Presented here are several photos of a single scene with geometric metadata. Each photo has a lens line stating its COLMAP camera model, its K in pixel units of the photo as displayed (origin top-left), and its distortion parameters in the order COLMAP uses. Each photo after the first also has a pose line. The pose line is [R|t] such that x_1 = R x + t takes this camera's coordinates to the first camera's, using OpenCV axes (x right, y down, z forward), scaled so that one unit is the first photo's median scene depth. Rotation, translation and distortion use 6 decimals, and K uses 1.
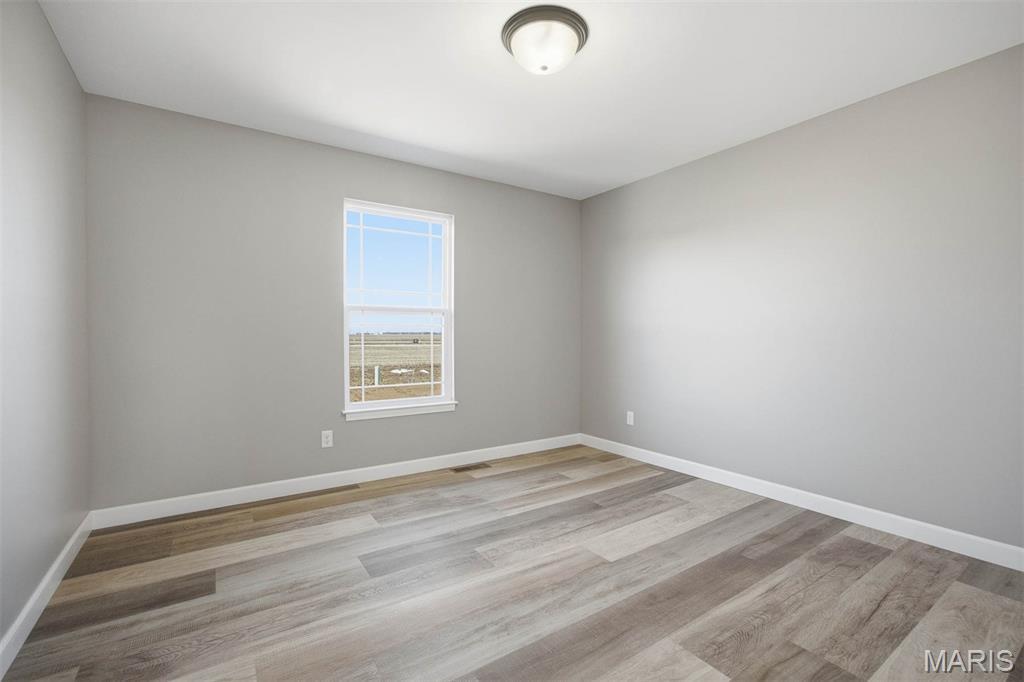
lens RADIAL K [[448.1, 0, 512.7], [0, 448.1, 337.7], [0, 0, 1]] dist [0.004120, 0.000275]
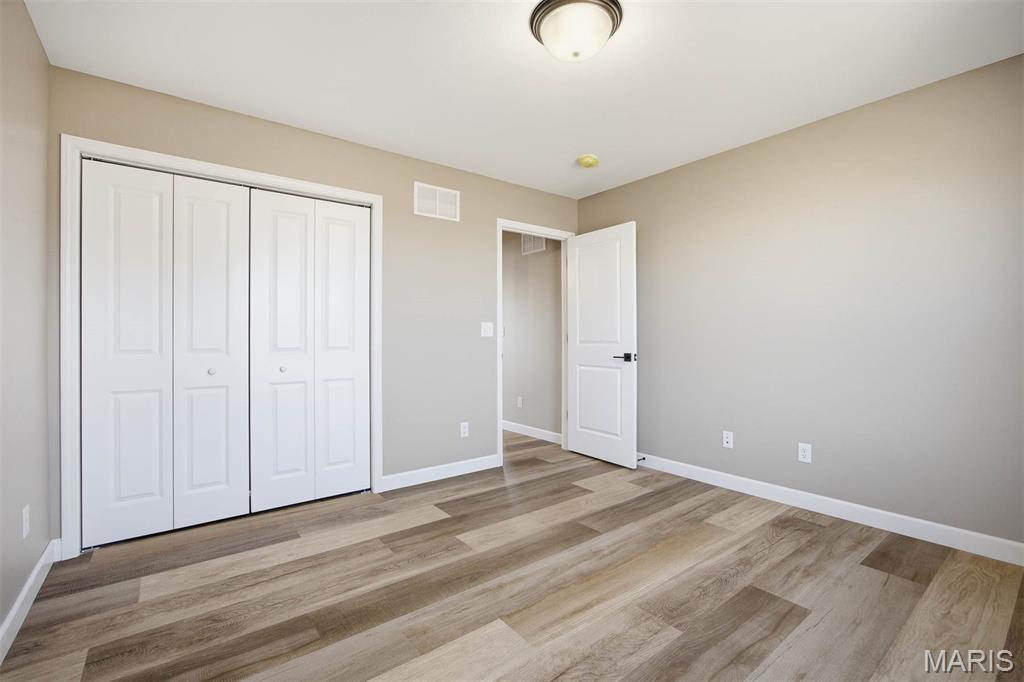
lens RADIAL K [[448.1, 0, 513.9], [0, 448.1, 342.0], [0, 0, 1]] dist [0.004120, 0.000275]
pose [[-0.997608, 0.003992, -0.069016, 0.277617], [0.003020, 0.999895, 0.014179, -0.009624], [0.069065, 0.013937, -0.997515, 2.021219]]
